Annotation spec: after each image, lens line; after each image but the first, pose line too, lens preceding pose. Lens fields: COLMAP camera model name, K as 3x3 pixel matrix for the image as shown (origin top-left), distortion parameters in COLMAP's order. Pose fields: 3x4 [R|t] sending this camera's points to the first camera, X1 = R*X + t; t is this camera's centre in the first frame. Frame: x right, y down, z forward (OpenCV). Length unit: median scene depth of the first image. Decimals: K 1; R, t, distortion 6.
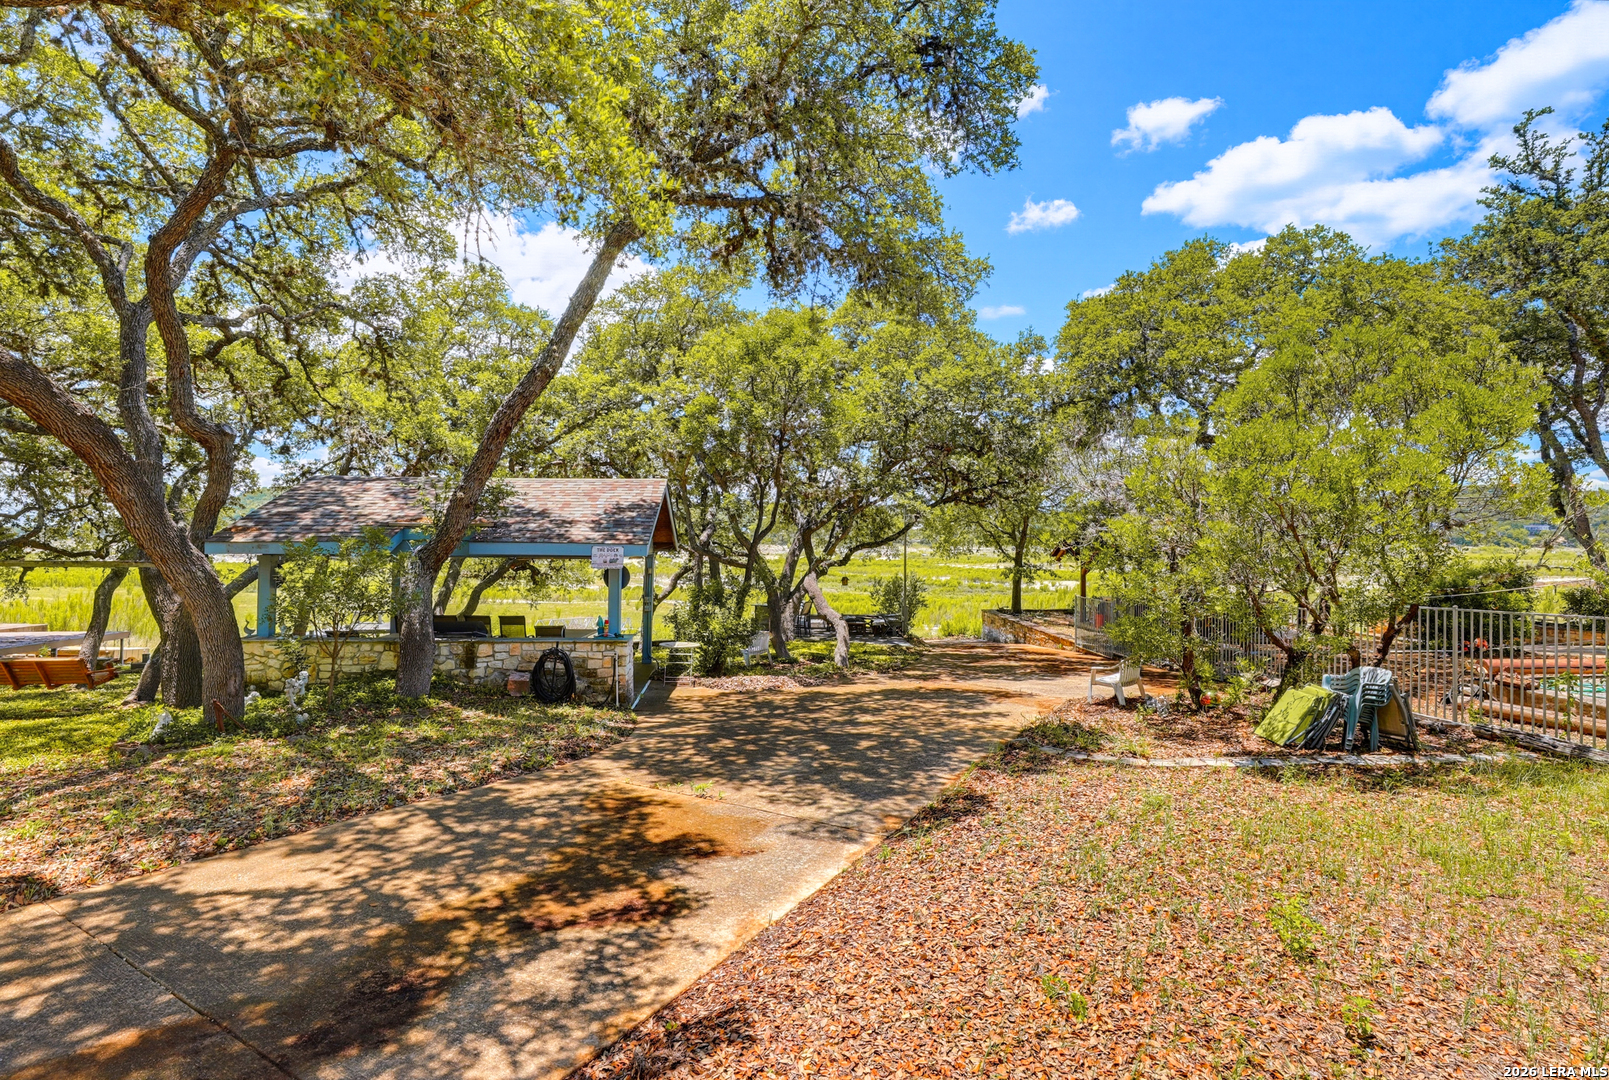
lens RADIAL K [[767.1, 0, 794.6], [0, 767.1, 522.5], [0, 0, 1]] dist [-0.016690, 0.003336]
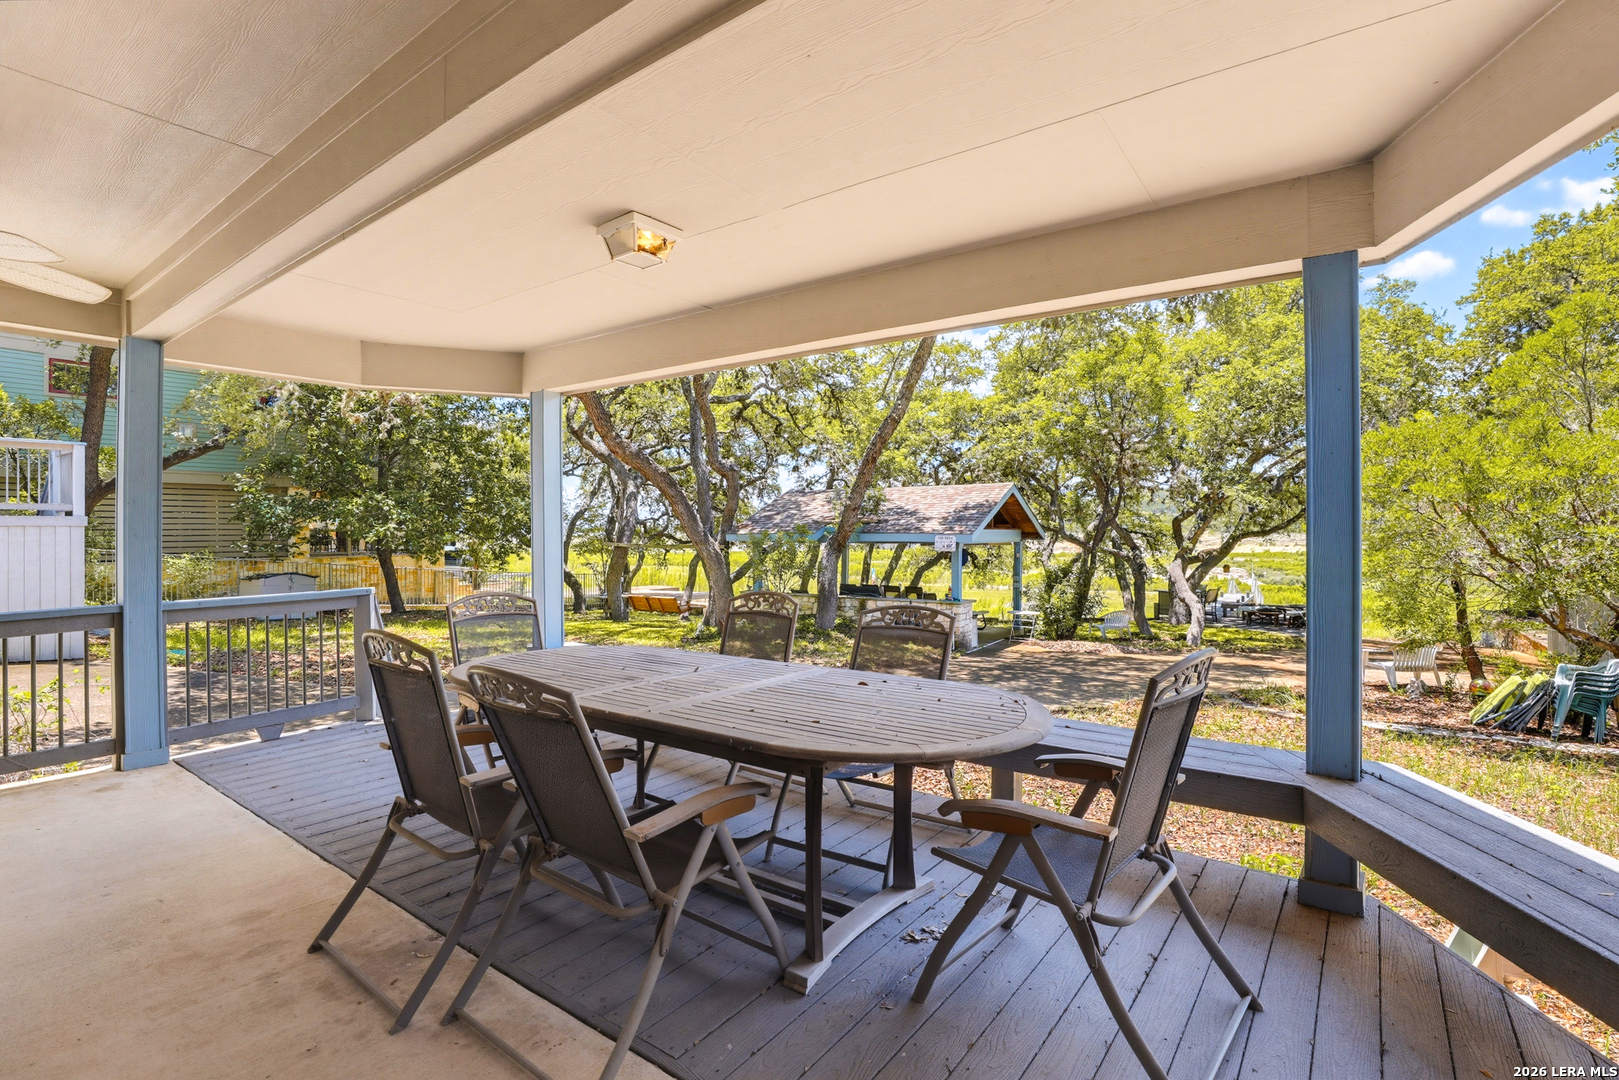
lens RADIAL K [[744.3, 0, 809.3], [0, 744.3, 540.3], [0, 0, 1]] dist [-0.021630, 0.000475]
pose [[0.812181, 0.000769, -0.583405, 0.321958], [0.019909, 0.999380, 0.029033, -0.004174], [0.583066, -0.035195, 0.811662, -0.232081]]
